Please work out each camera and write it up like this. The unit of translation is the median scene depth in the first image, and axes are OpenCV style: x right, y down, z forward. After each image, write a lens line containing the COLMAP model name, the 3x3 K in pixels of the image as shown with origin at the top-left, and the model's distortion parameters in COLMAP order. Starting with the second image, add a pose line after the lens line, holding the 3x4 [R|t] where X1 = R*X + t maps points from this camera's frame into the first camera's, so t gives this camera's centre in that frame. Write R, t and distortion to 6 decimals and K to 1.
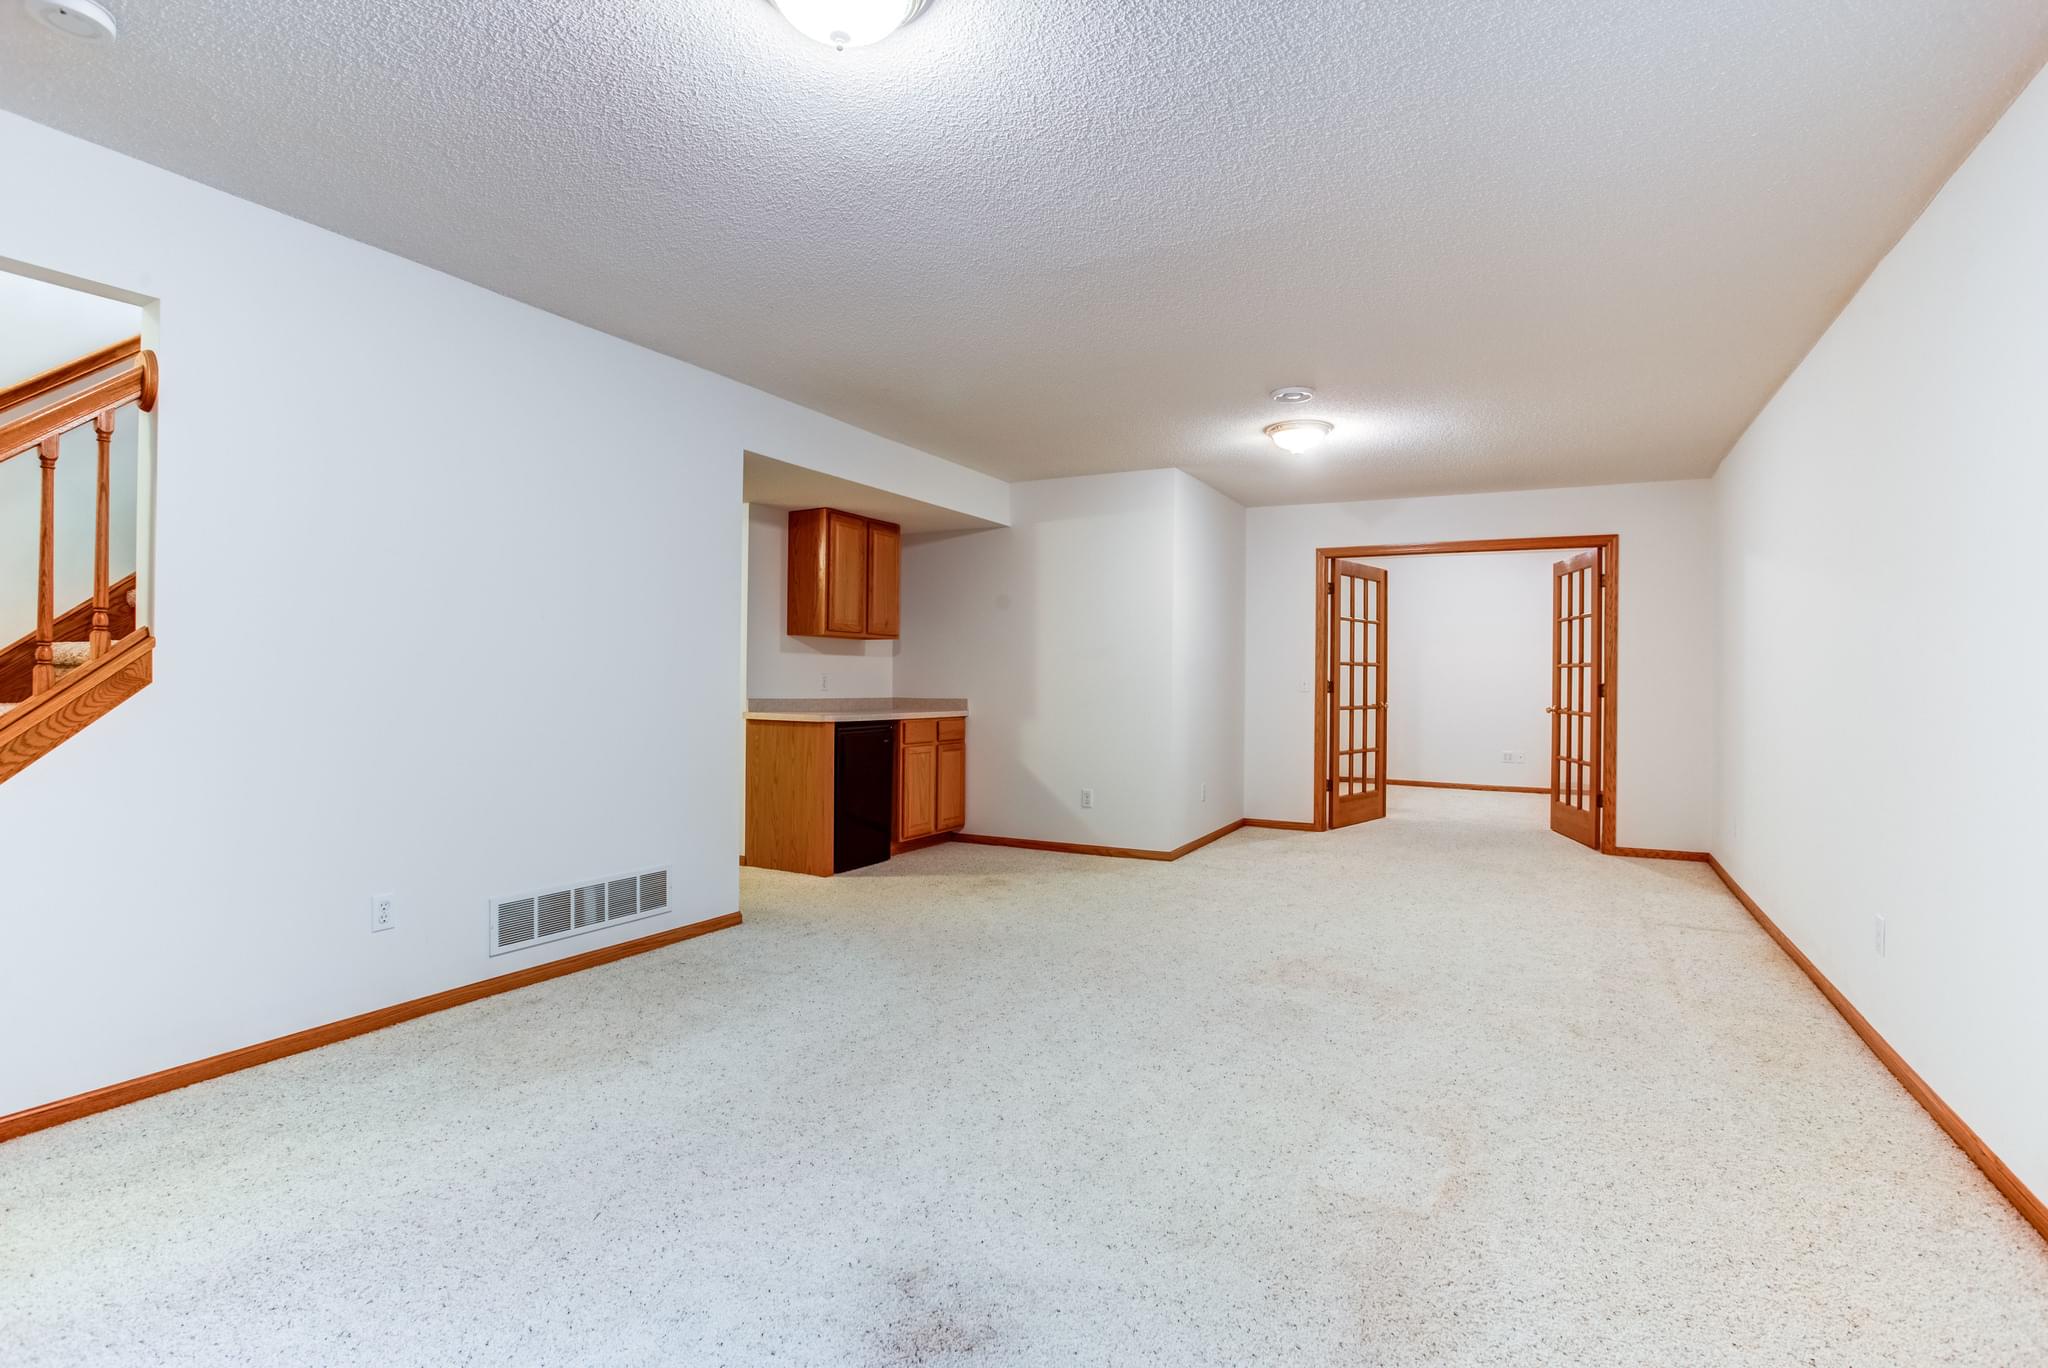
lens RADIAL K [[988.0, 0, 1019.6], [0, 988.0, 684.2], [0, 0, 1]] dist [-0.057244, 0.030533]
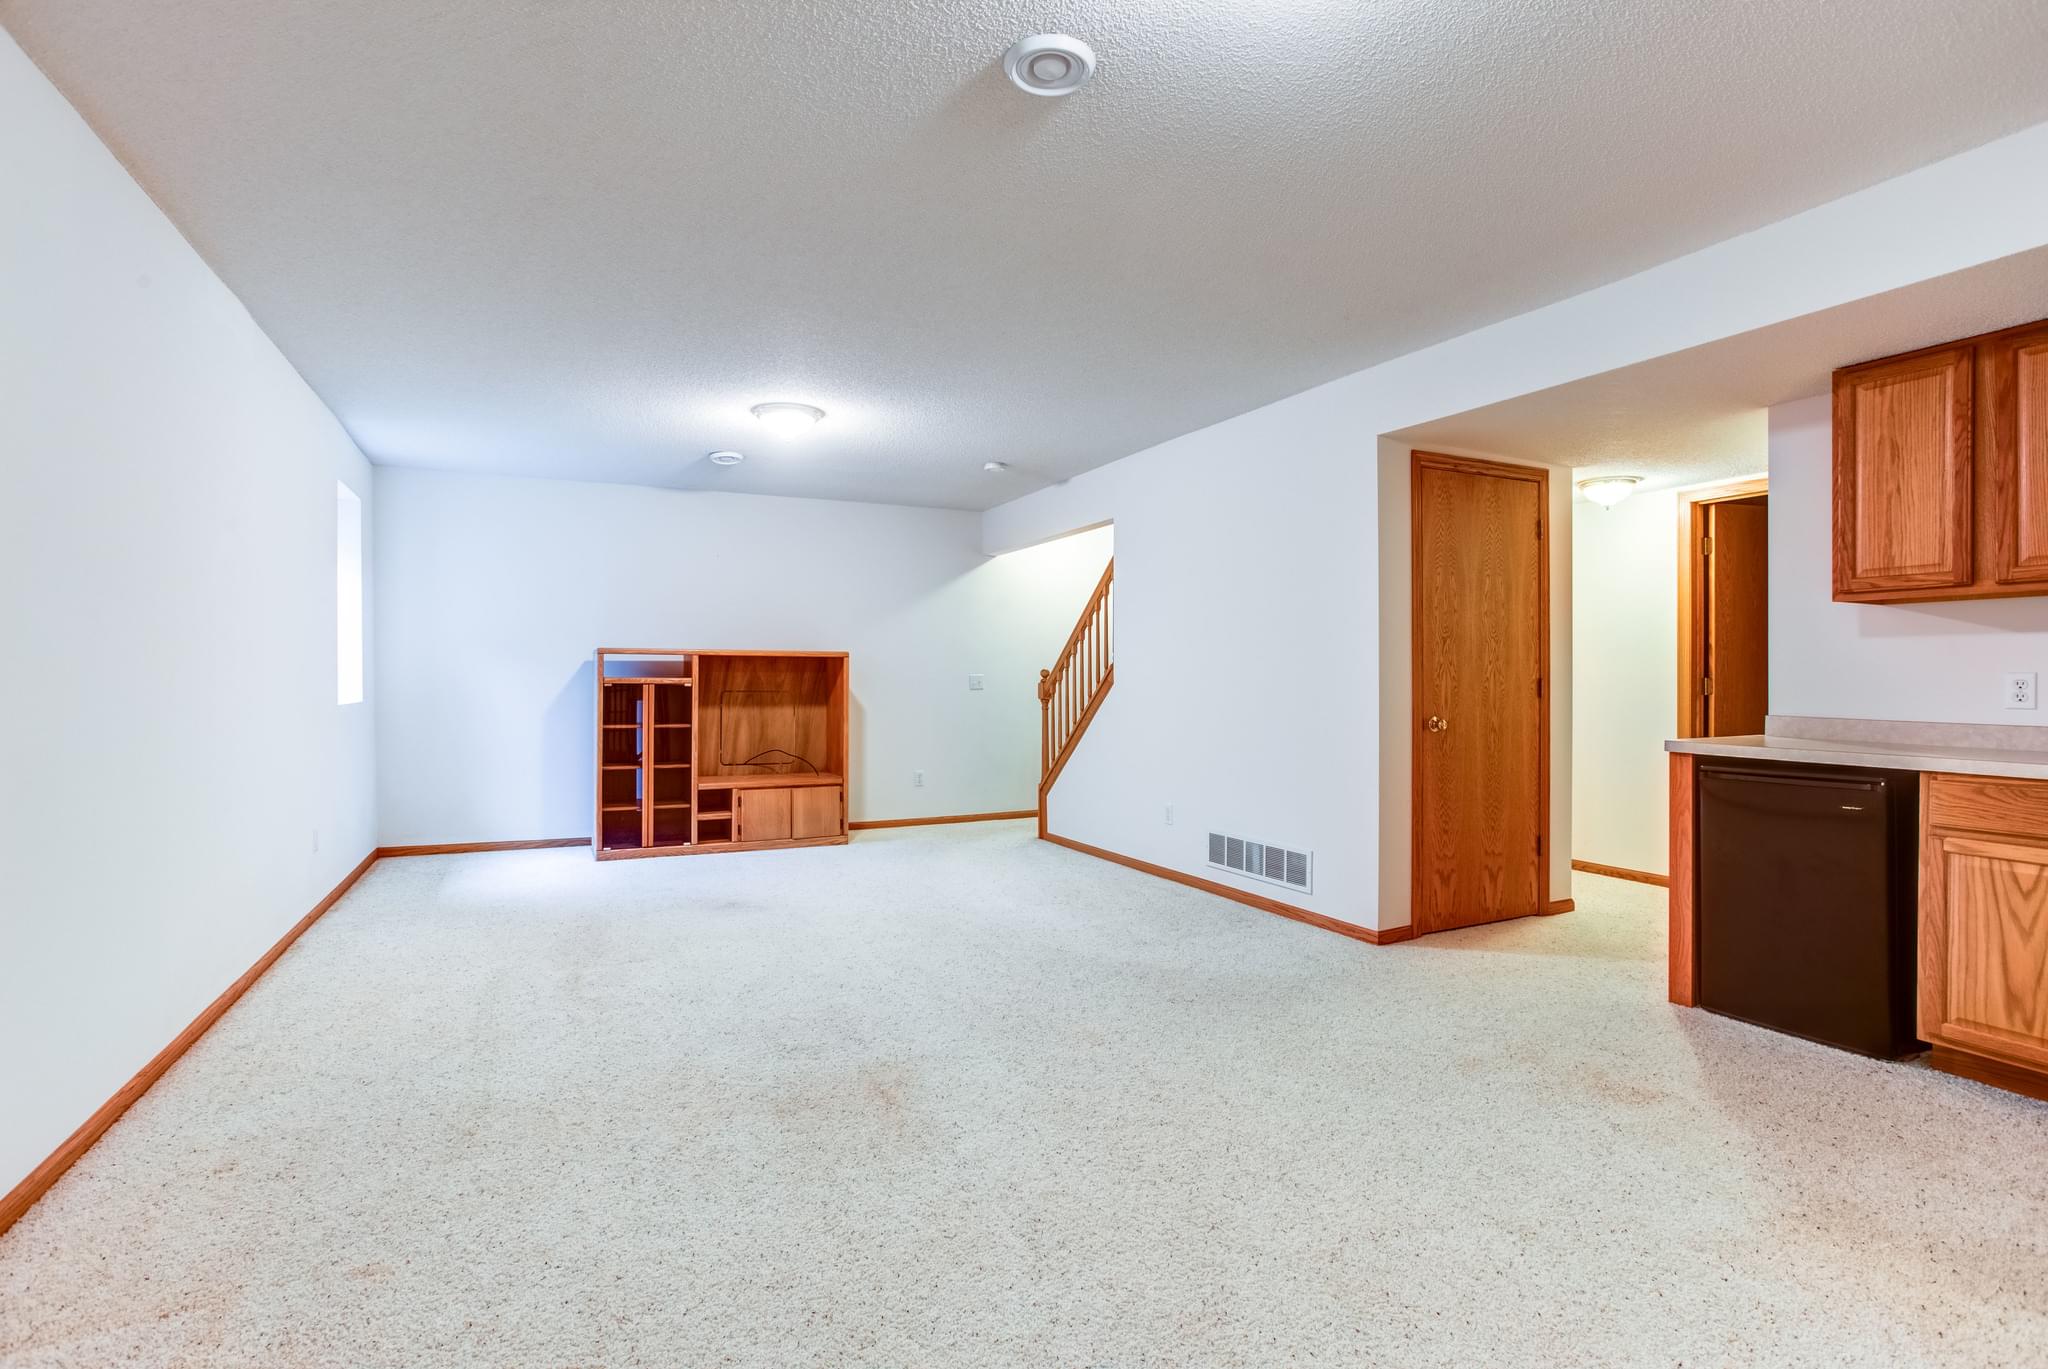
lens RADIAL K [[988.0, 0, 1021.4], [0, 988.0, 681.3], [0, 0, 1]] dist [-0.057244, 0.030533]
pose [[-0.584769, -0.008387, -0.811156, 0.467563], [-0.013070, 0.999914, -0.000916, -0.000383], [0.811094, 0.010067, -0.584829, 0.891960]]
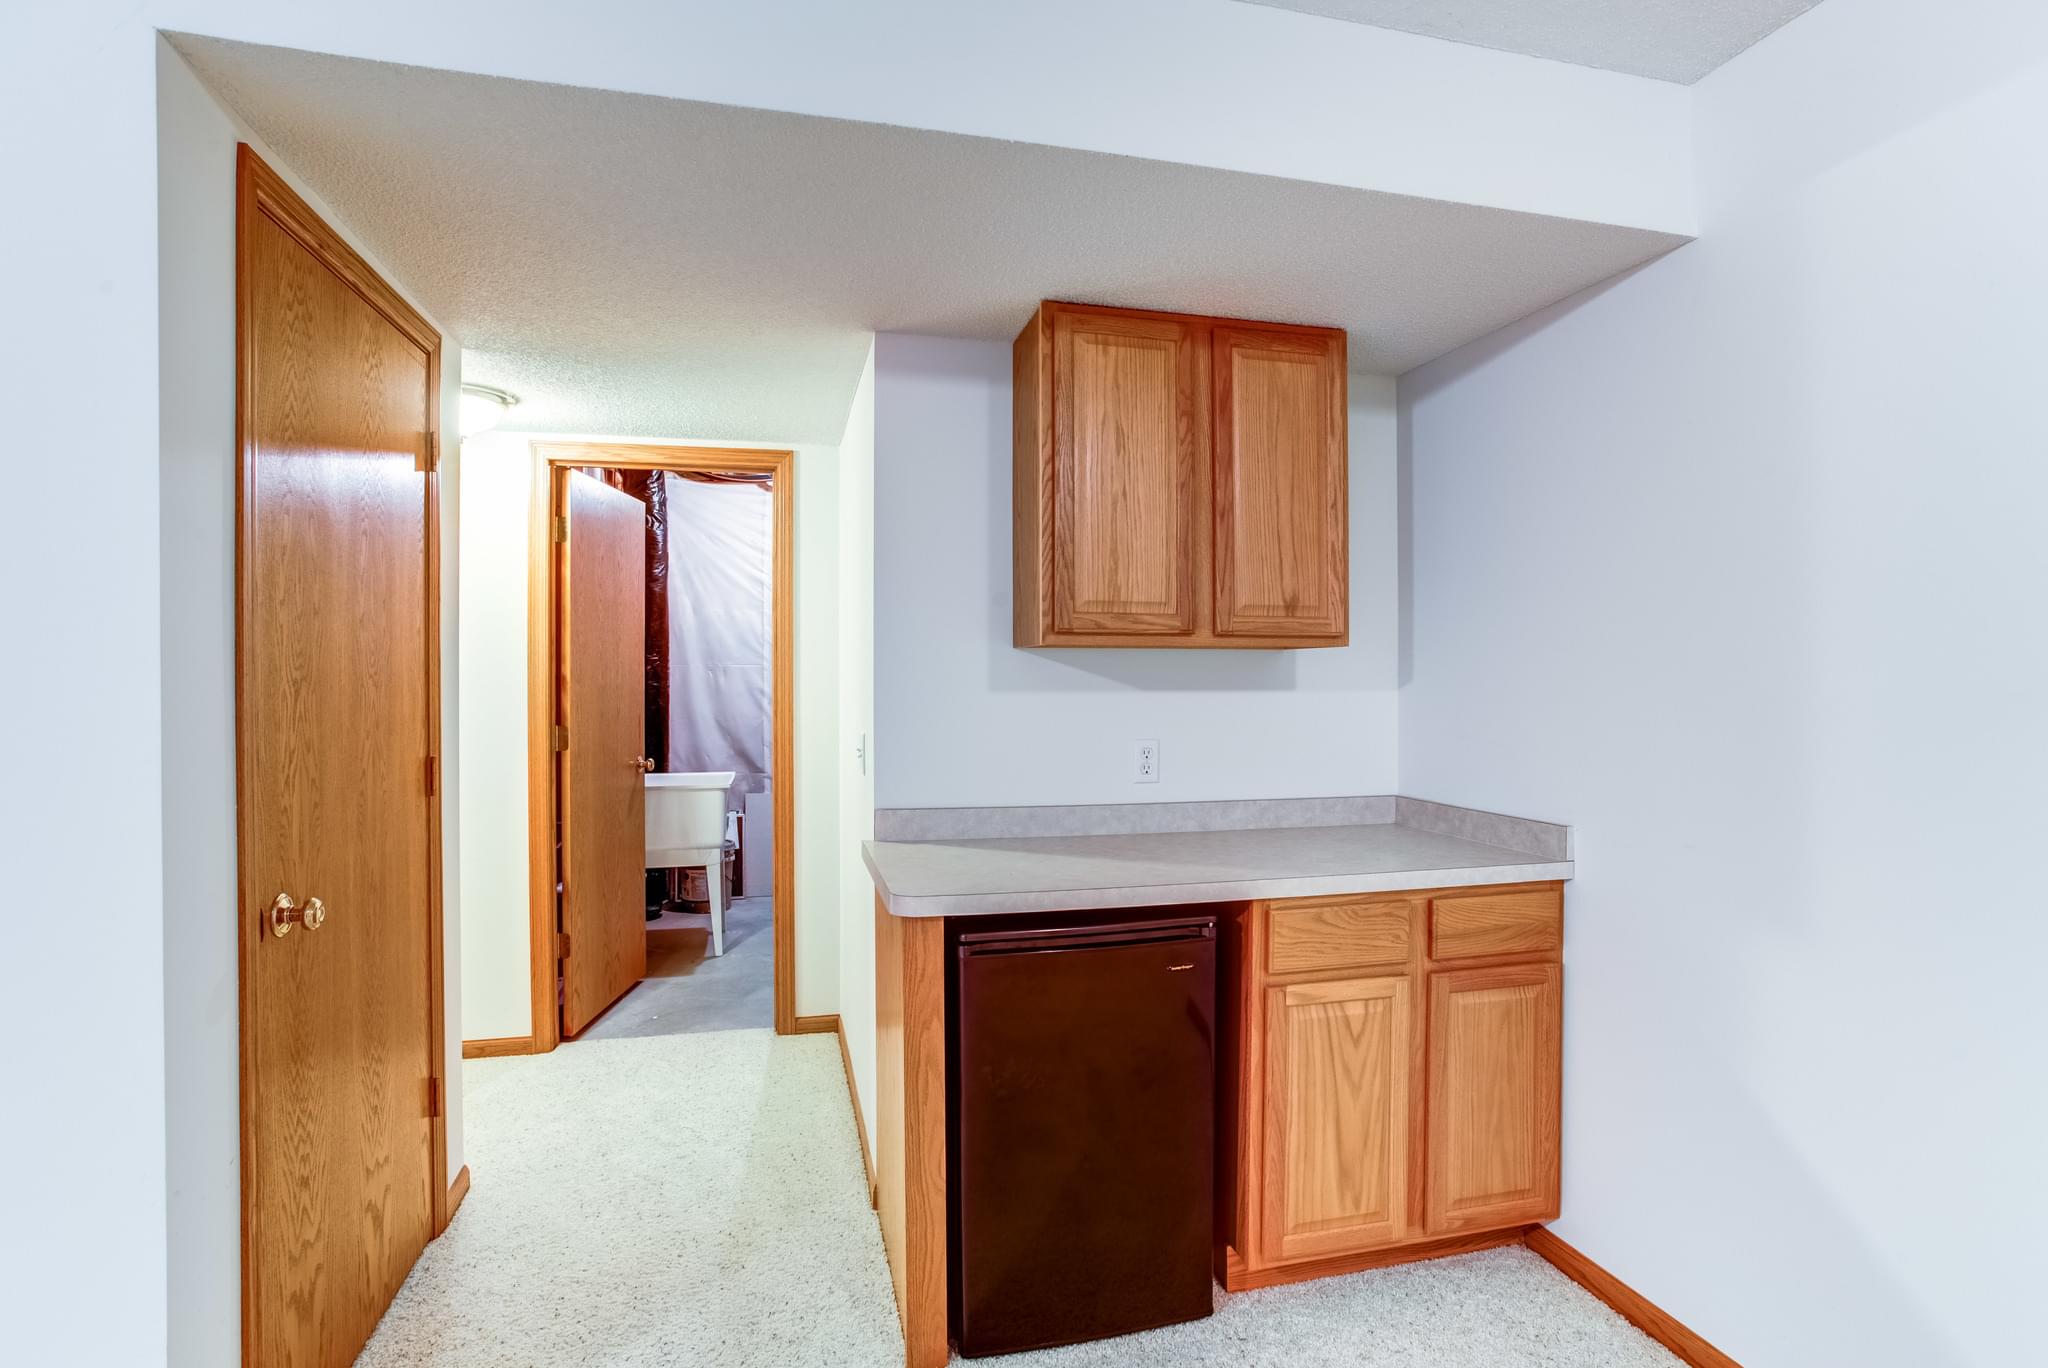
lens RADIAL K [[988.0, 0, 1024.0], [0, 988.0, 683.8], [0, 0, 1]] dist [-0.057244, 0.030533]
pose [[0.672471, -0.005496, -0.740103, 0.066080], [0.003327, 0.999985, -0.004403, -0.032433], [0.740116, 0.000498, 0.672480, 0.705803]]
